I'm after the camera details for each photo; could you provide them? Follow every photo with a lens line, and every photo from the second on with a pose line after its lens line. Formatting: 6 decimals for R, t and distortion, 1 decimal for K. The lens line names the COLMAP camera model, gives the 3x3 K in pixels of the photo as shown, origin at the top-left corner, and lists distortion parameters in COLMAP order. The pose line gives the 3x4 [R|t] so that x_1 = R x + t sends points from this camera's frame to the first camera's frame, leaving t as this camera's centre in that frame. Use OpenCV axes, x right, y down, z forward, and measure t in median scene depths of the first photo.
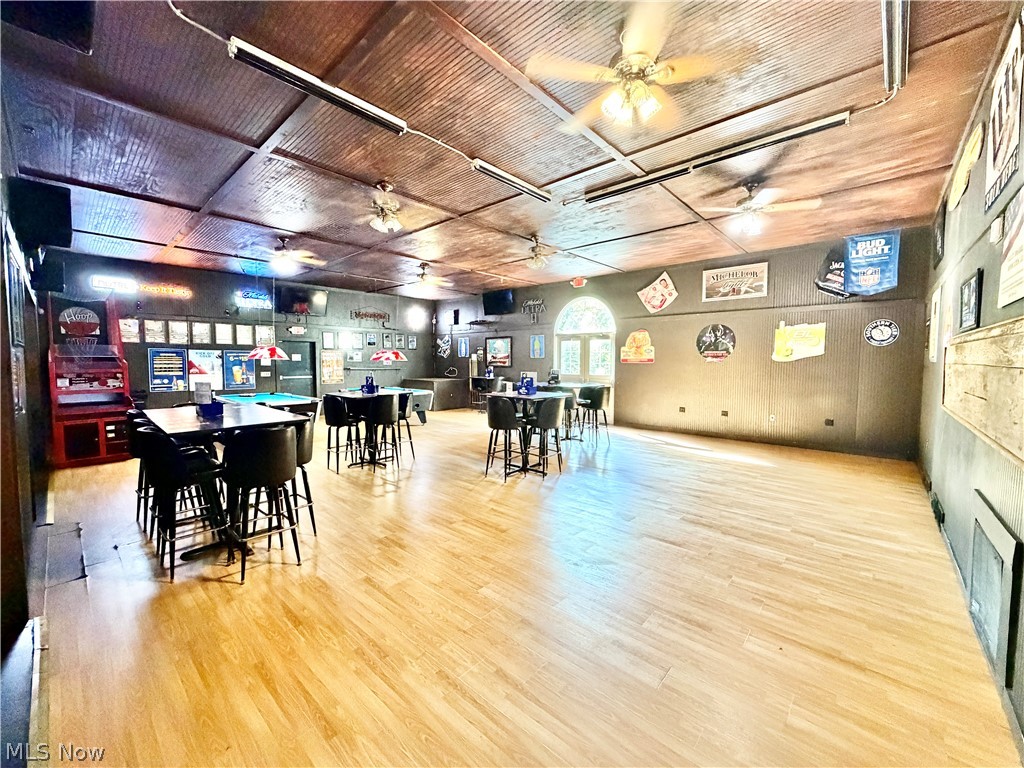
lens RADIAL K [[408.4, 0, 512.2], [0, 408.4, 382.6], [0, 0, 1]] dist [0.003648, 0.000609]
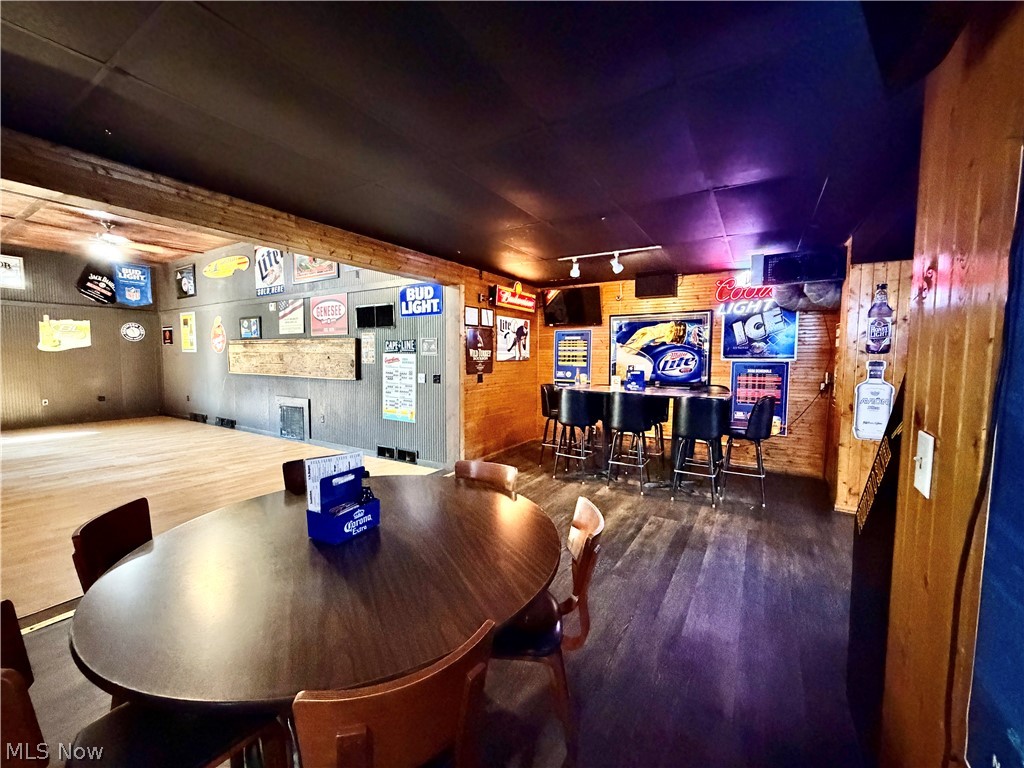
lens RADIAL K [[408.4, 0, 510.1], [0, 408.4, 382.9], [0, 0, 1]] dist [0.003648, 0.000609]
pose [[-0.175113, -0.070269, 0.982038, -0.729992], [0.048474, 0.995625, 0.079885, 0.007732], [-0.983354, 0.061593, -0.170940, -0.054373]]
